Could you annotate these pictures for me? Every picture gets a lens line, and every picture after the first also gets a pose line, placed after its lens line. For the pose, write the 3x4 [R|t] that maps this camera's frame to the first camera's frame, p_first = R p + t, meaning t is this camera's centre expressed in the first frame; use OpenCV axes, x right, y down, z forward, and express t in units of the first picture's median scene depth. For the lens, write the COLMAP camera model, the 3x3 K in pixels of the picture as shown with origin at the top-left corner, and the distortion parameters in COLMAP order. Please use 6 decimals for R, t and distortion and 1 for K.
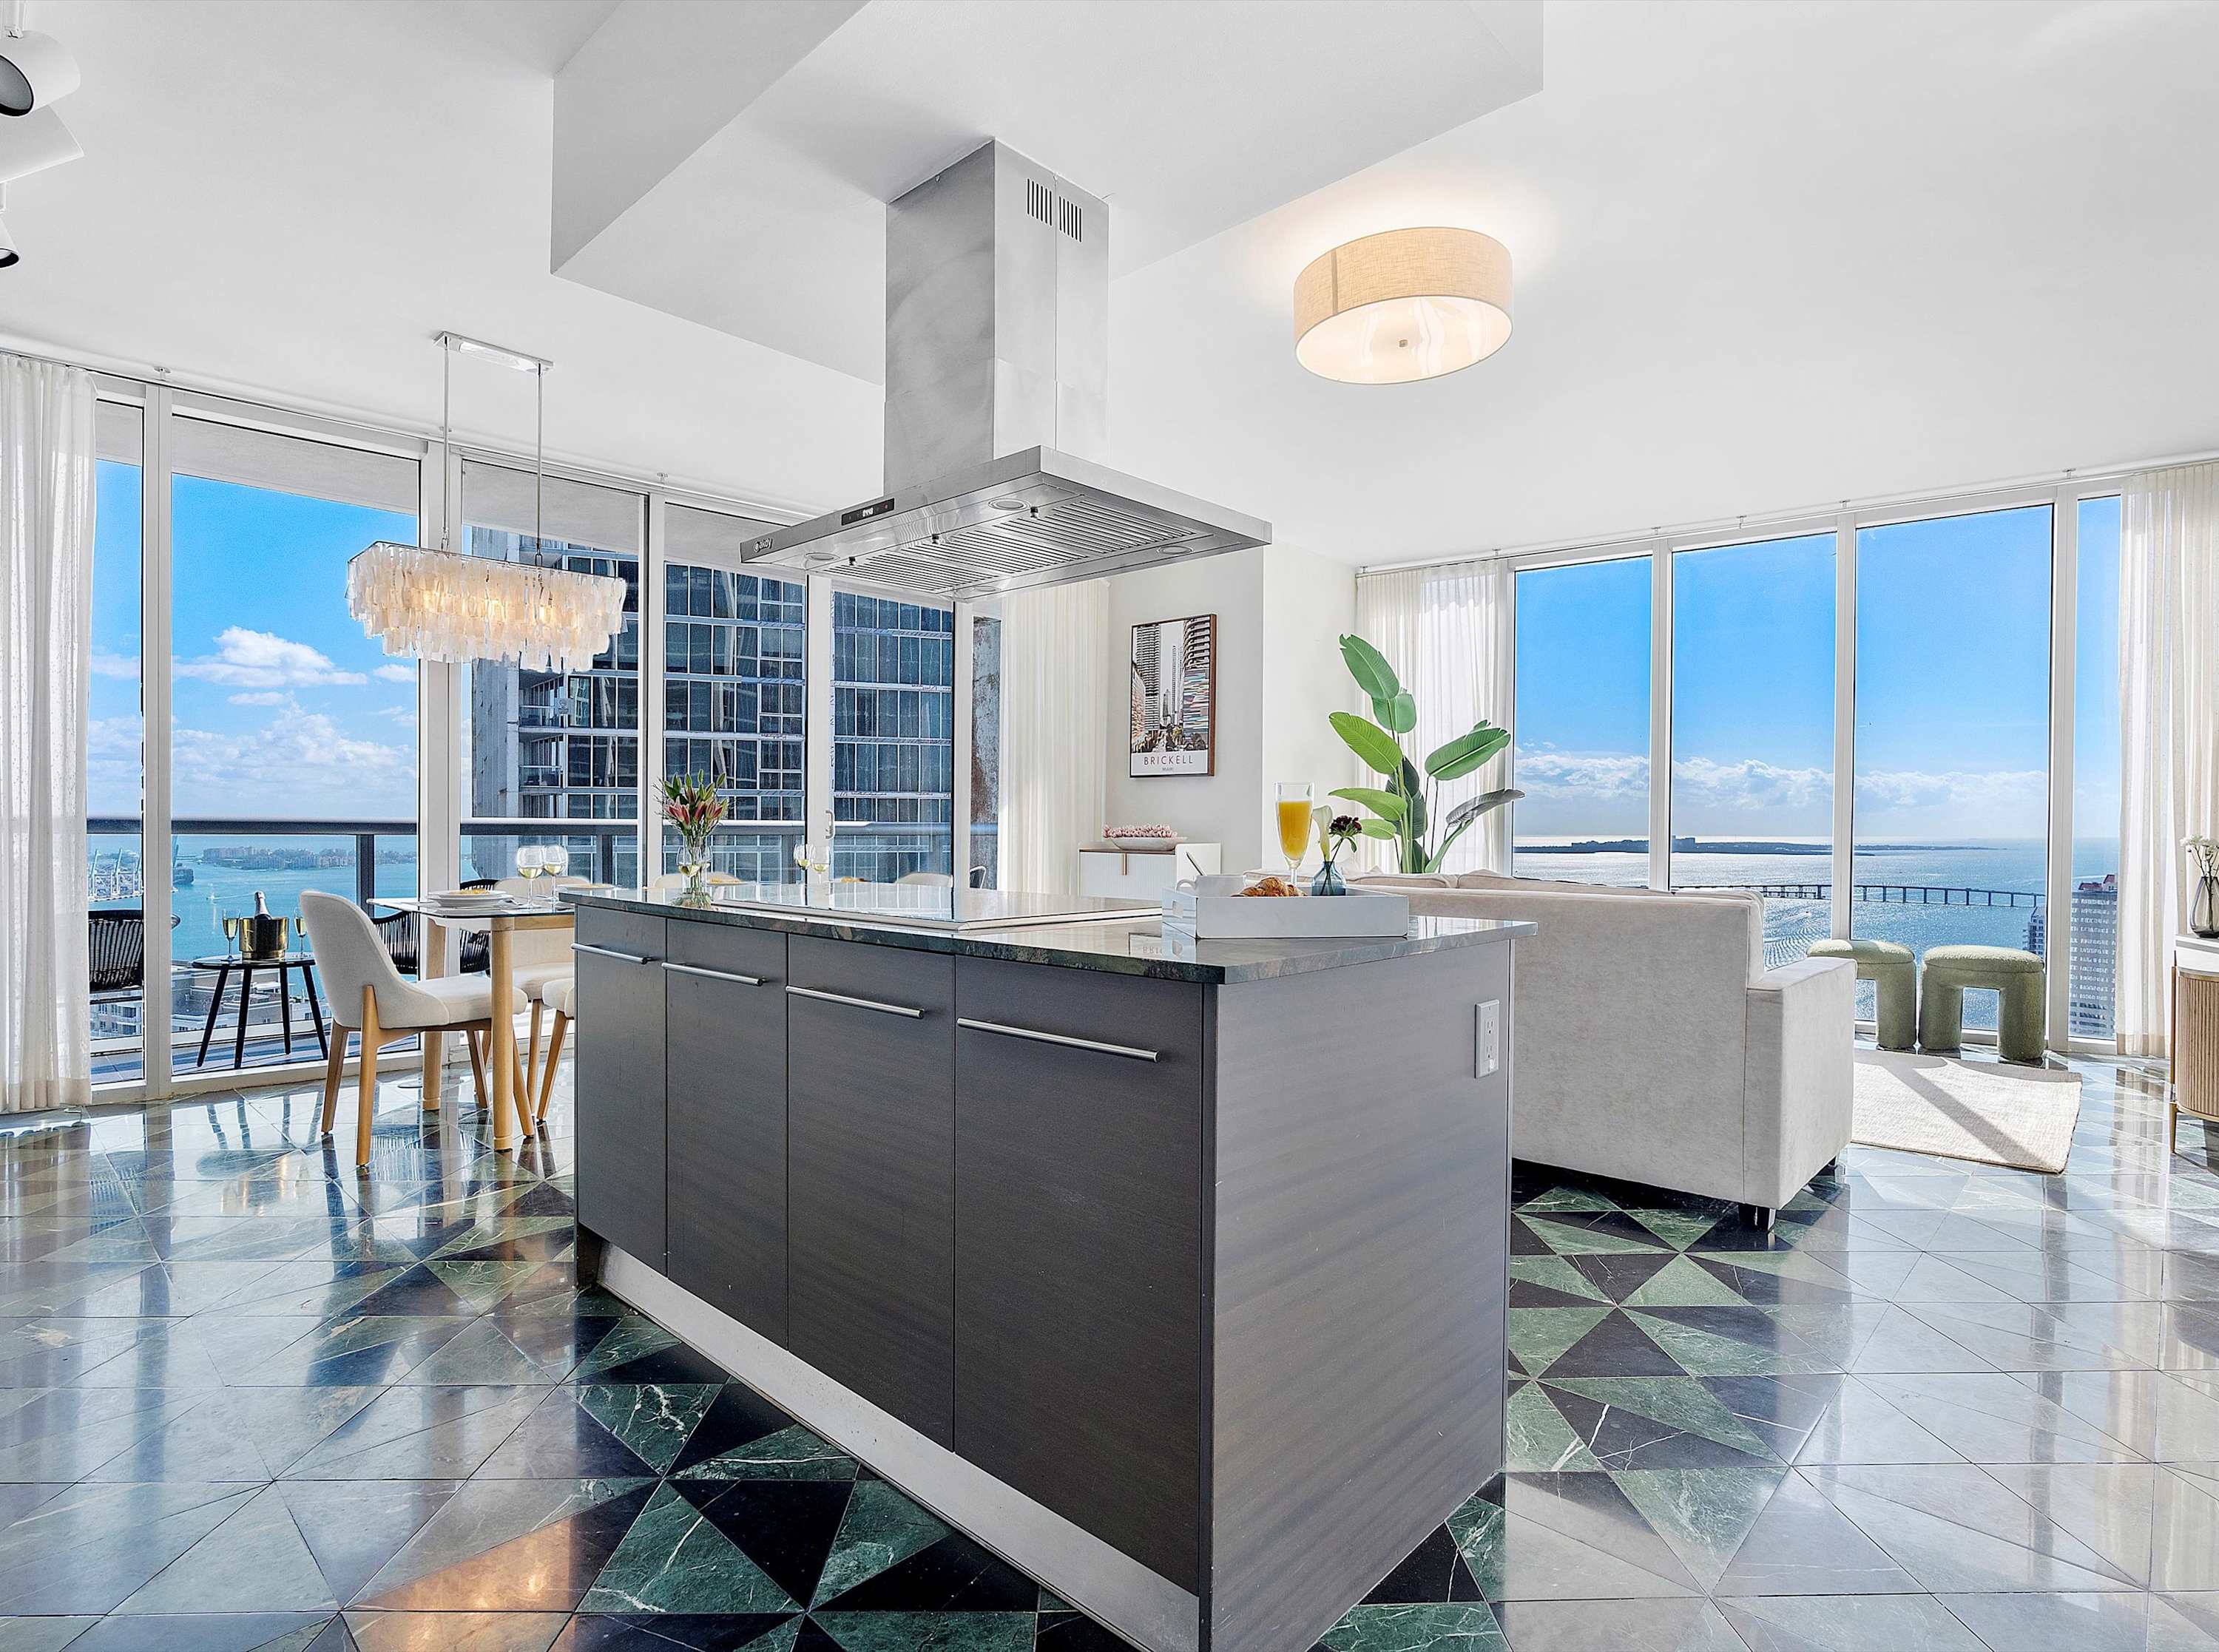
lens RADIAL K [[1127.7, 0, 1112.9], [0, 1127.7, 841.8], [0, 0, 1]] dist [-0.015119, 0.002630]
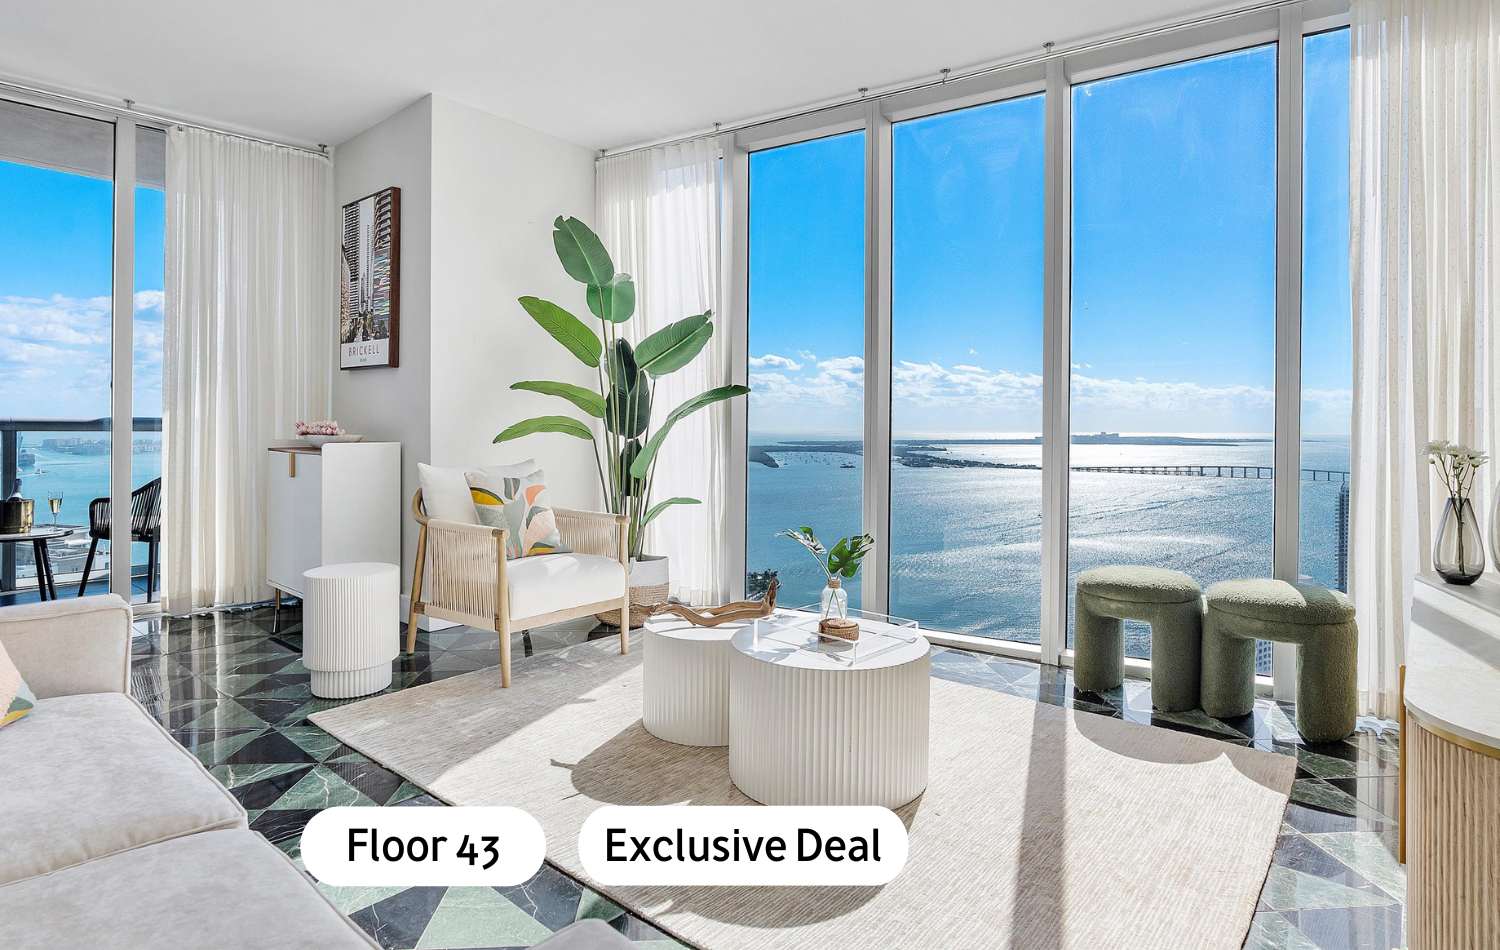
lens RADIAL K [[809.7, 0, 751.6], [0, 809.7, 426.0], [0, 0, 1]] dist [-0.003082, -0.001051]
pose [[0.998047, 0.003413, 0.062368, 0.325612], [-0.002723, 0.999934, -0.011158, -0.005107], [-0.062402, 0.010966, 0.997991, 0.333361]]
